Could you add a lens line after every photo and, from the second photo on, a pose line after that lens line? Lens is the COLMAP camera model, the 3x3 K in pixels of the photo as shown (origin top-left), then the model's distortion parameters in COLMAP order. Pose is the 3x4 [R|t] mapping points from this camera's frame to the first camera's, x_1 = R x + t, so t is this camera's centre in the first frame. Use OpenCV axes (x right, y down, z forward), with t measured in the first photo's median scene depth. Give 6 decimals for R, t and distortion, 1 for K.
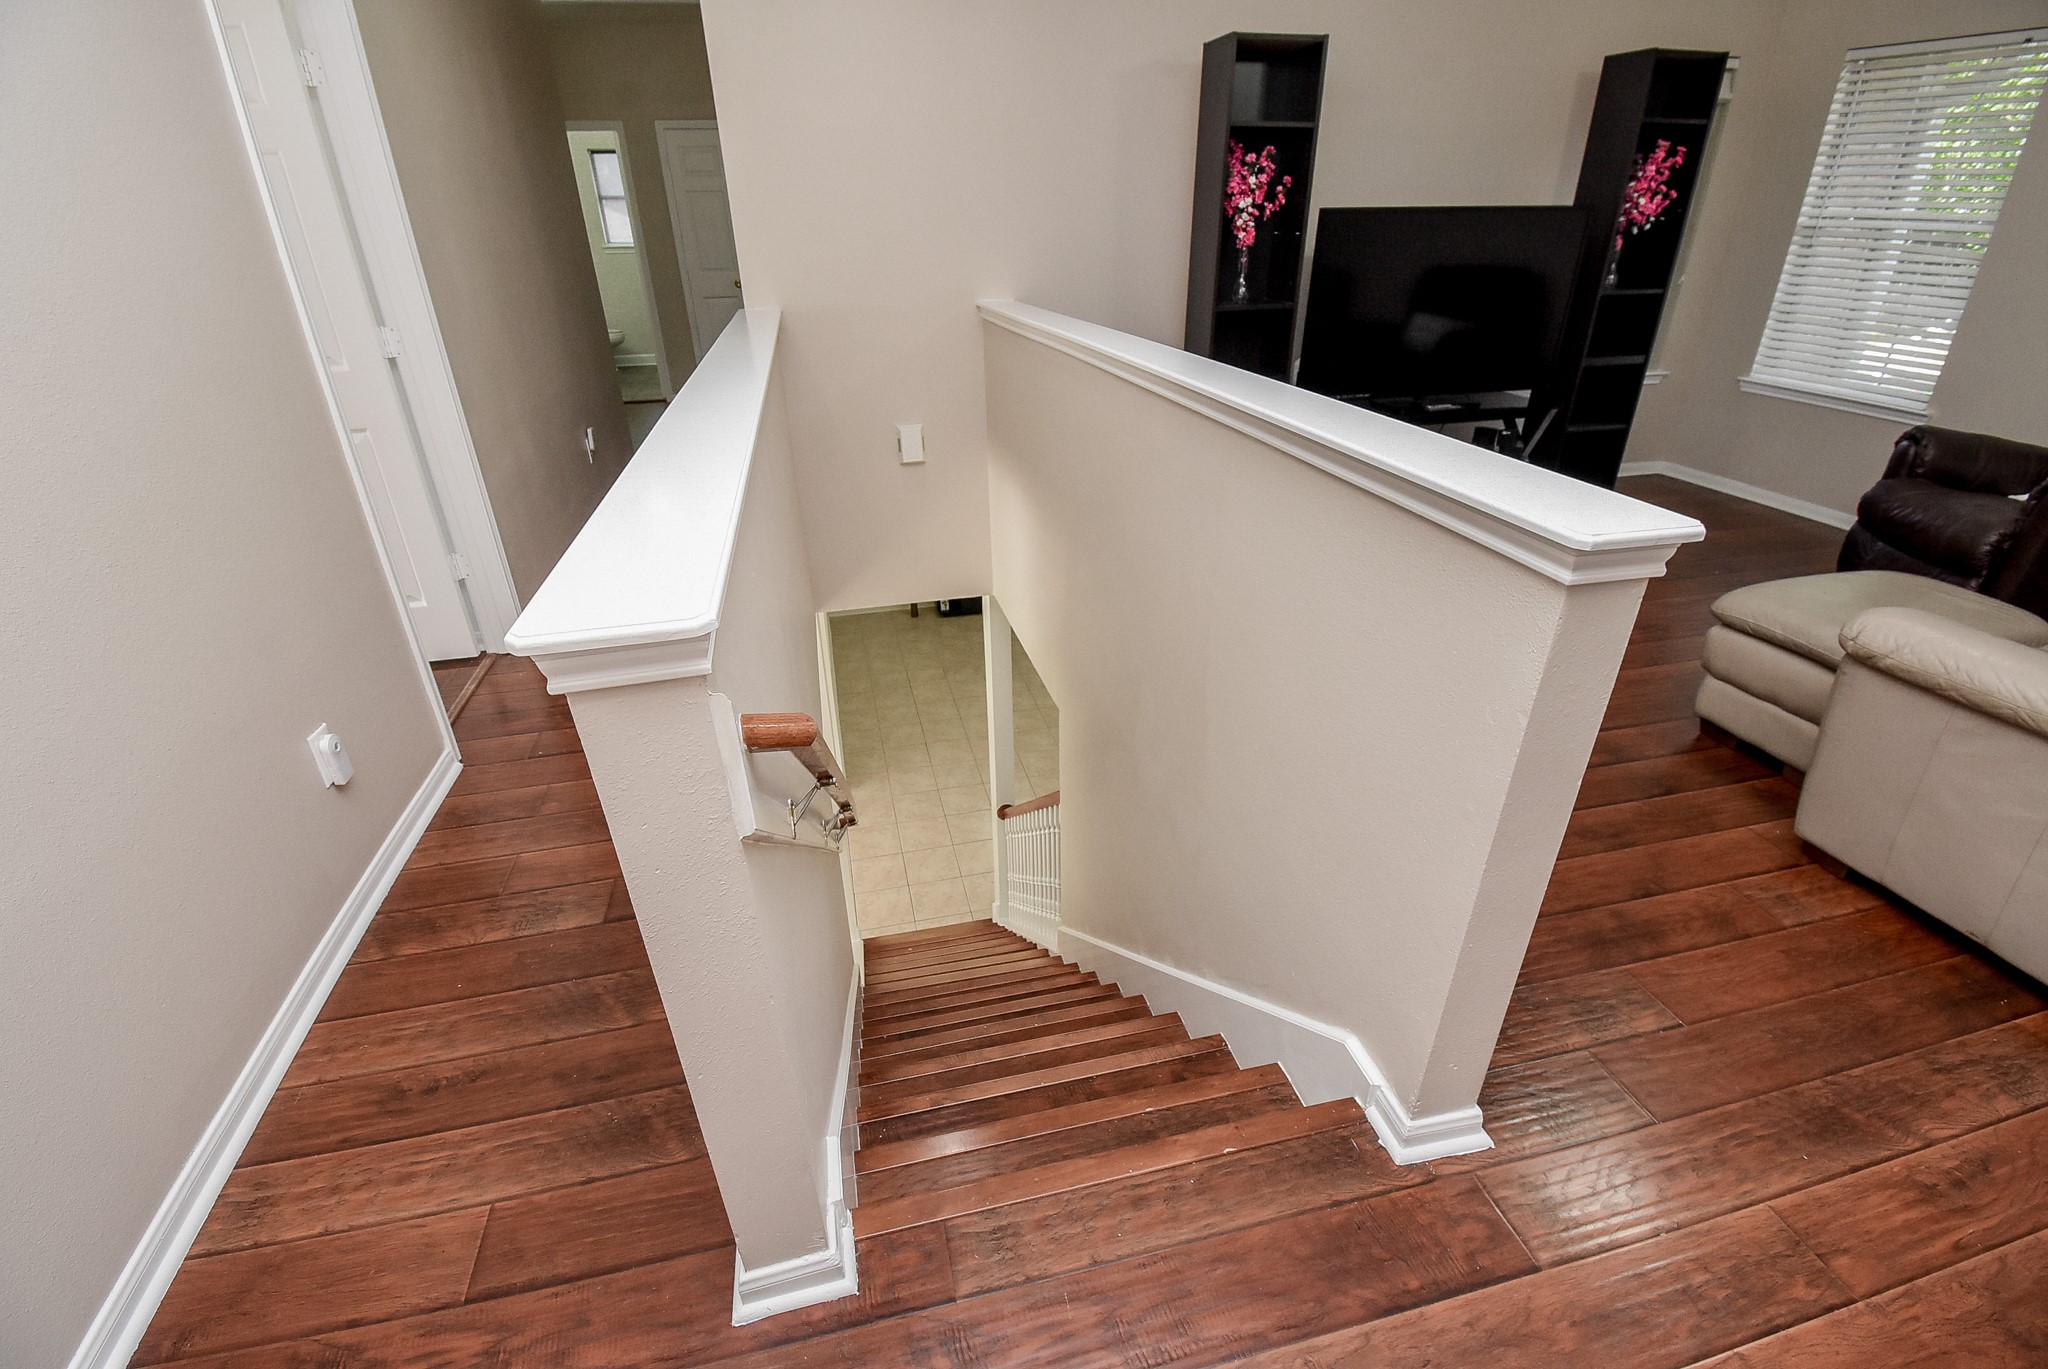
lens RADIAL K [[902.3, 0, 1023.8], [0, 902.3, 679.0], [0, 0, 1]] dist [0.021231, -0.027249]
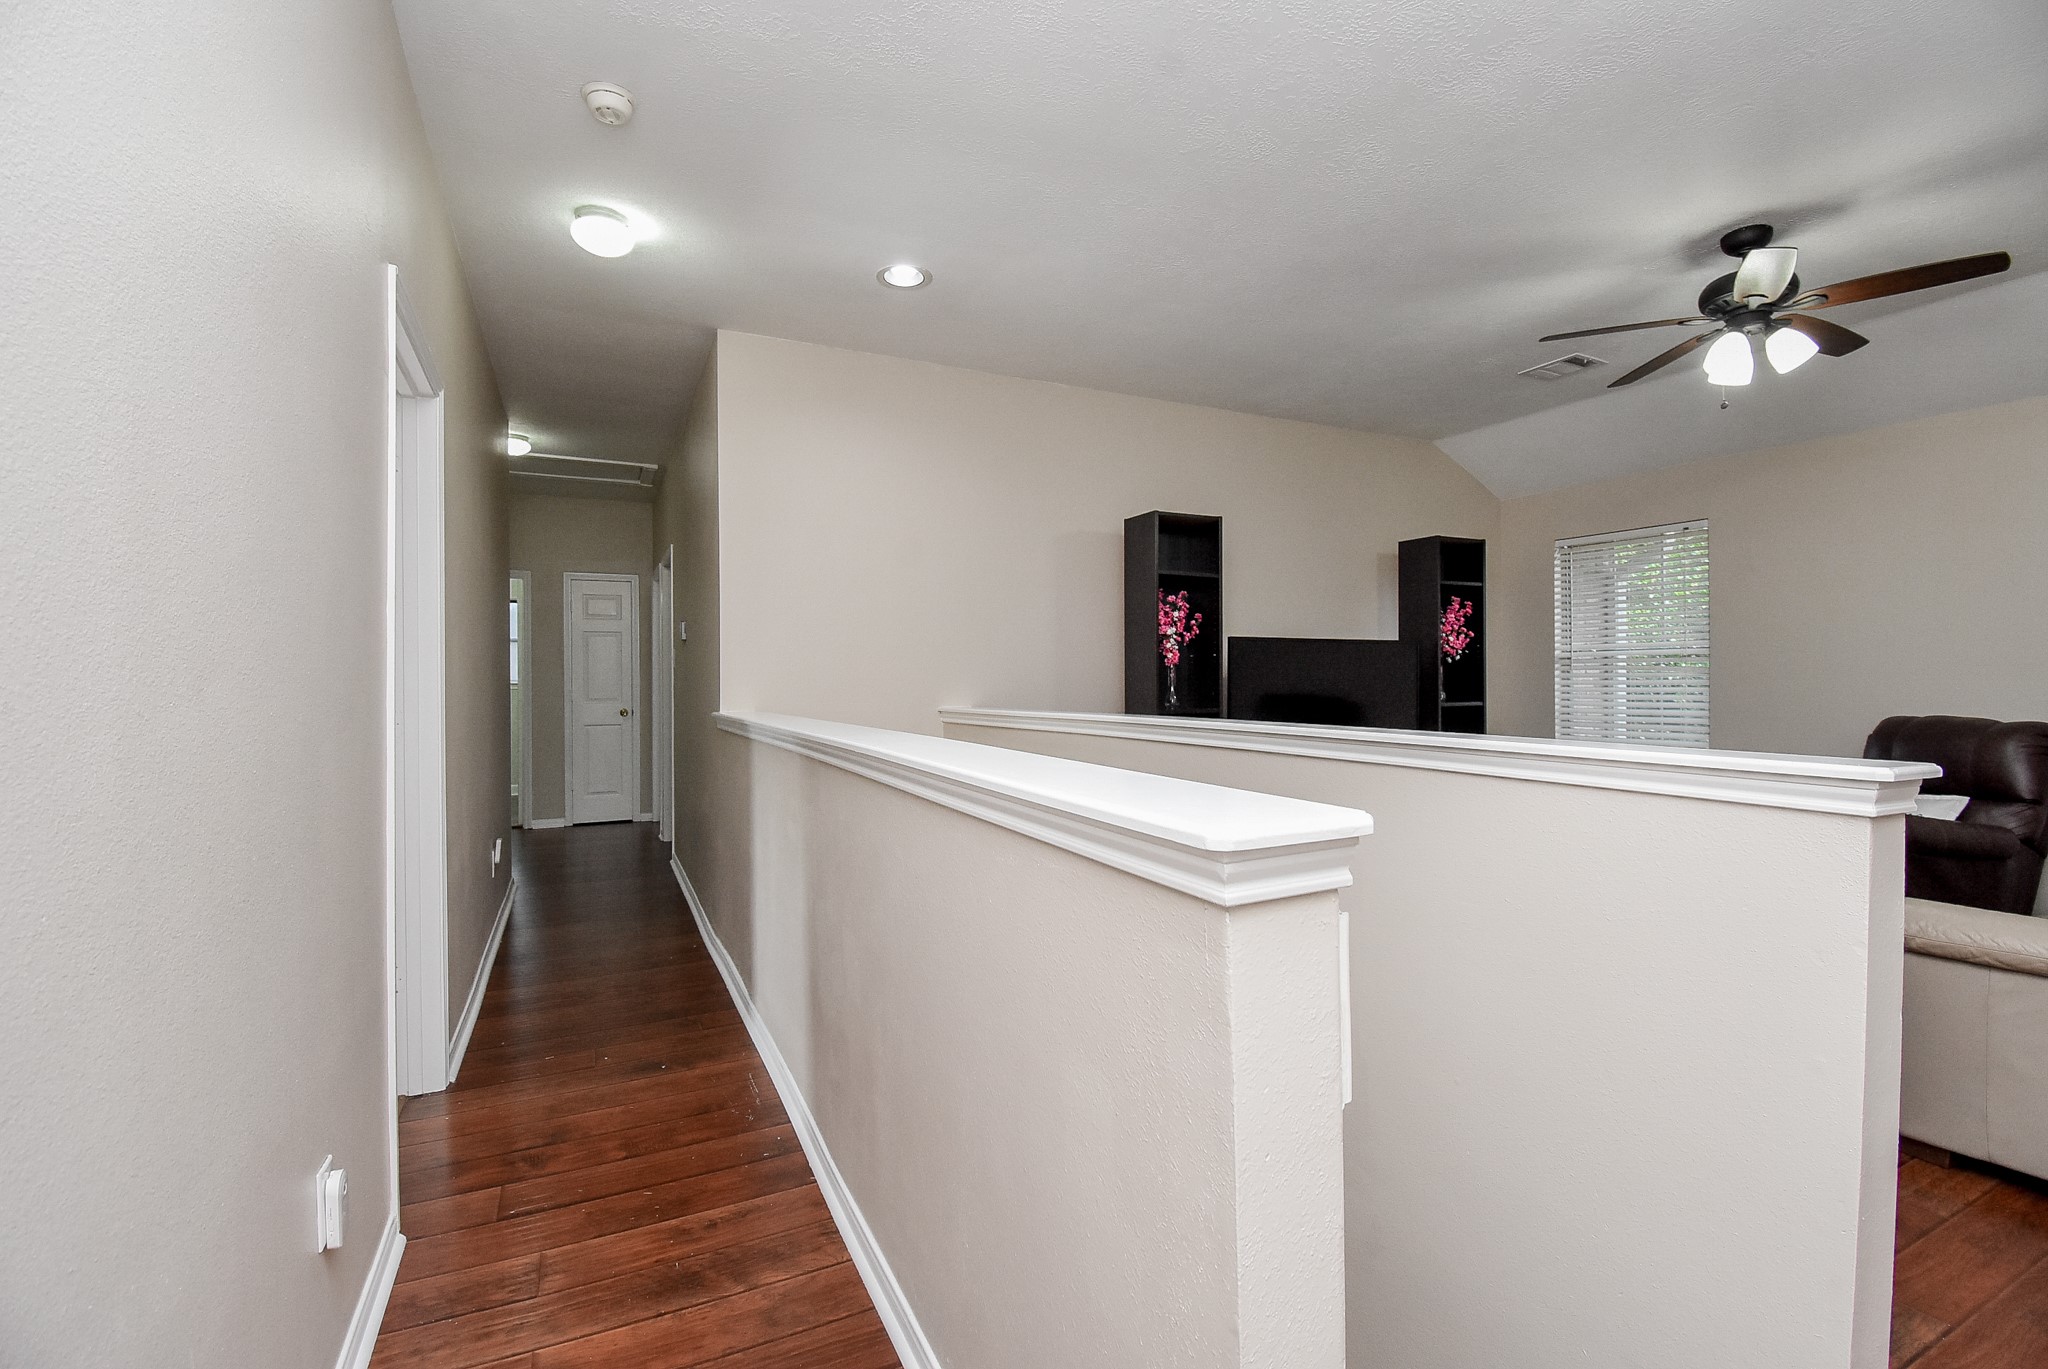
lens RADIAL K [[902.3, 0, 1023.8], [0, 902.3, 679.0], [0, 0, 1]] dist [0.021231, -0.027249]
pose [[0.975596, 0.010291, 0.219333, -0.201758], [0.090978, 0.890177, -0.446440, 0.043312], [-0.199840, 0.455499, 0.867516, 0.034955]]
